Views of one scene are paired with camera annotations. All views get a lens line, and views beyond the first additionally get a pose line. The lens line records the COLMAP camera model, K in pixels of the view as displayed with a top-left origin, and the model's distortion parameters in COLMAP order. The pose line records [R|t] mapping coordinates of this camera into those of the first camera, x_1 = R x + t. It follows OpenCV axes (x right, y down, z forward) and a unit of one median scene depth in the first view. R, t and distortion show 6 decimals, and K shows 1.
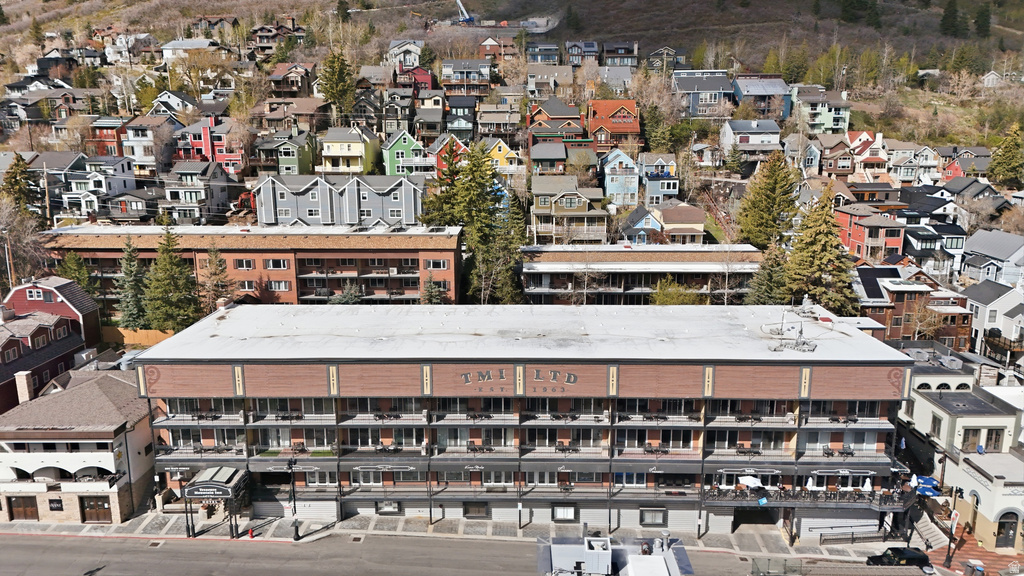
lens RADIAL K [[754.8, 0, 512.0], [0, 754.8, 288.0], [0, 0, 1]] dist [0.080694, -0.073912]
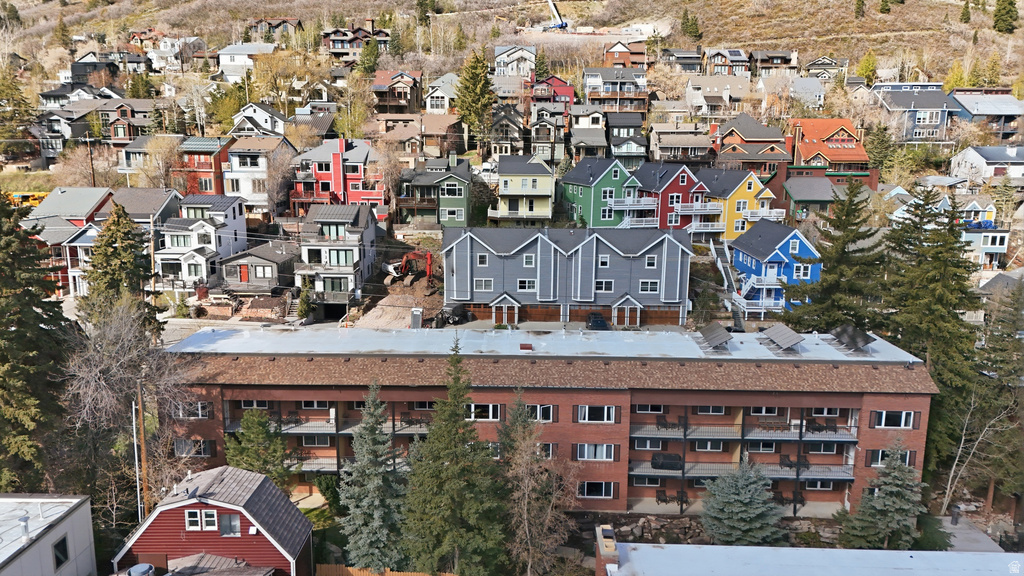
lens RADIAL K [[754.8, 0, 512.0], [0, 754.8, 288.0], [0, 0, 1]] dist [0.080694, -0.073912]
pose [[0.999933, 0.010638, 0.004669, -0.190314], [-0.010535, 0.999712, -0.021541, -0.056064], [-0.004897, 0.021491, 0.999757, 0.229904]]
